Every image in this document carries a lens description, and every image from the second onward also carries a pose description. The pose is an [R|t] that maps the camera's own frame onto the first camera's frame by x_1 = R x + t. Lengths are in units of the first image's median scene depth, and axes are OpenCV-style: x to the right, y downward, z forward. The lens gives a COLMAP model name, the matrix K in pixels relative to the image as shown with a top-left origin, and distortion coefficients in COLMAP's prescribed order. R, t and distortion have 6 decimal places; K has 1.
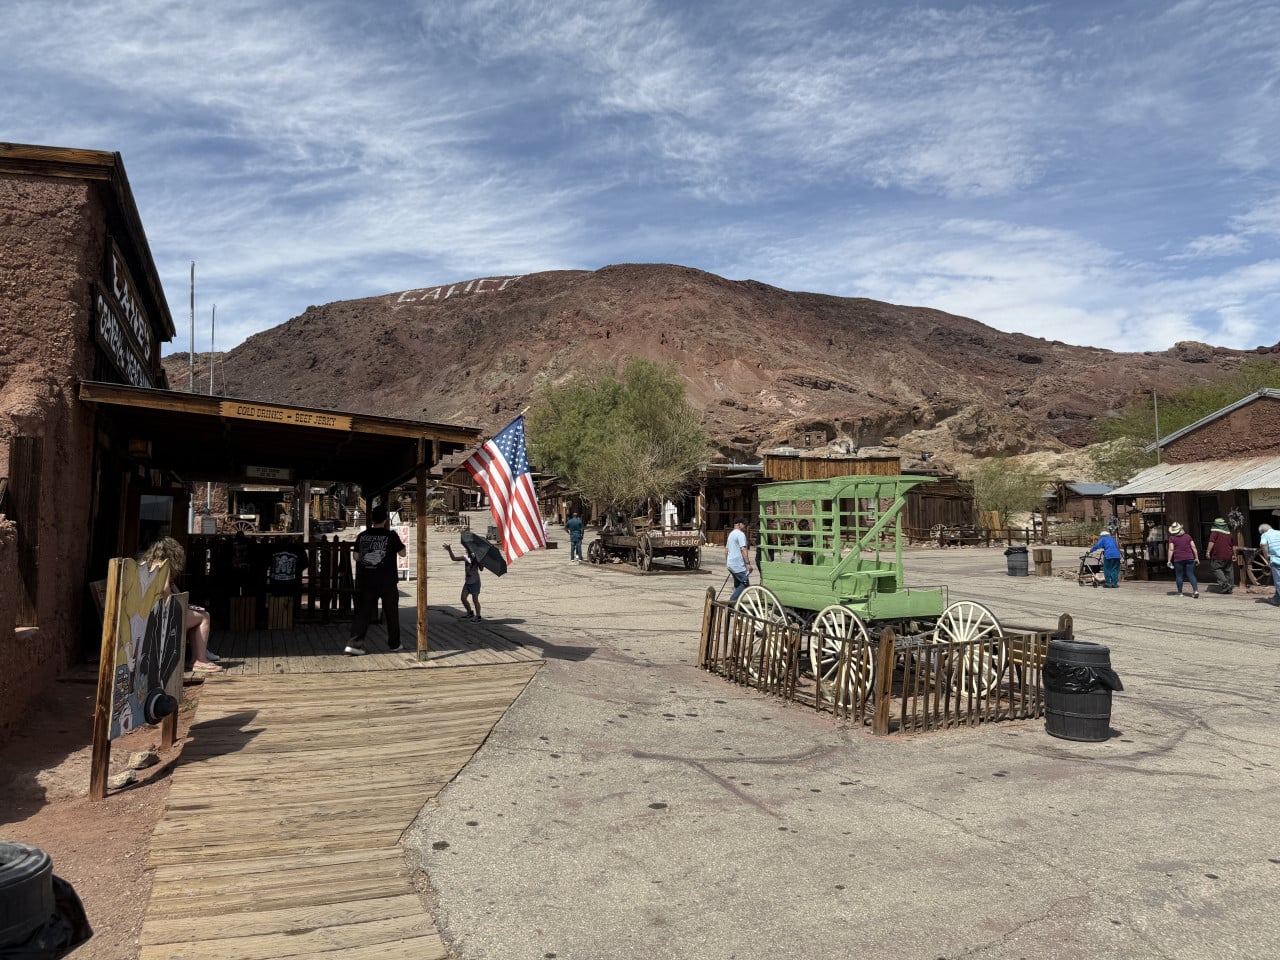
lens RADIAL K [[865.7, 0, 652.7], [0, 865.7, 506.9], [0, 0, 1]] dist [0.056095, -0.003162]
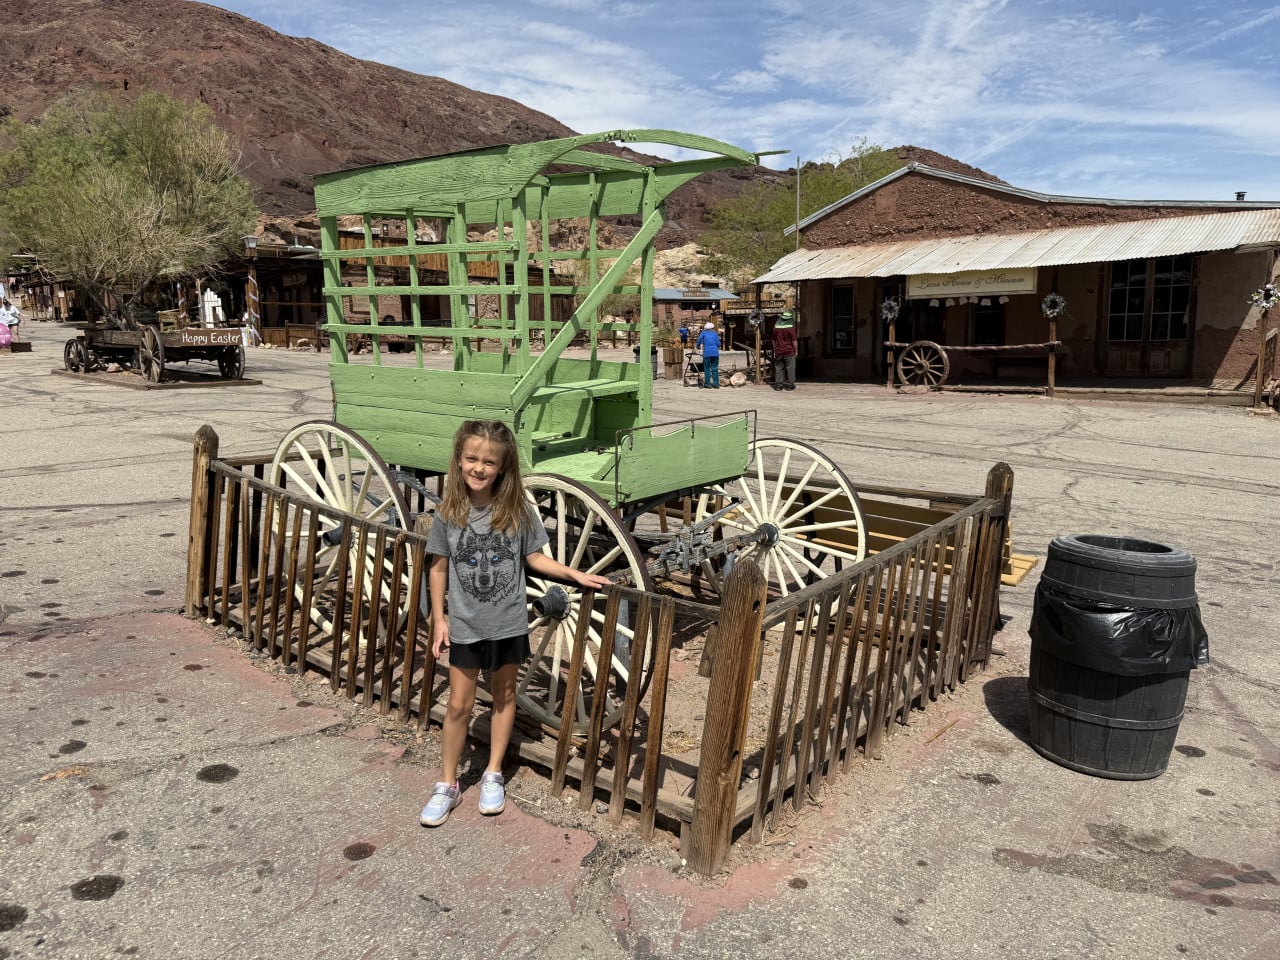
lens RADIAL K [[886.6, 0, 627.3], [0, 886.6, 489.2], [0, 0, 1]] dist [-0.005147, -0.007756]
pose [[0.905815, -0.068545, 0.418091, 0.014983], [-0.015897, 0.980632, 0.195214, 0.007916], [-0.423374, -0.183475, 0.887182, 0.113645]]
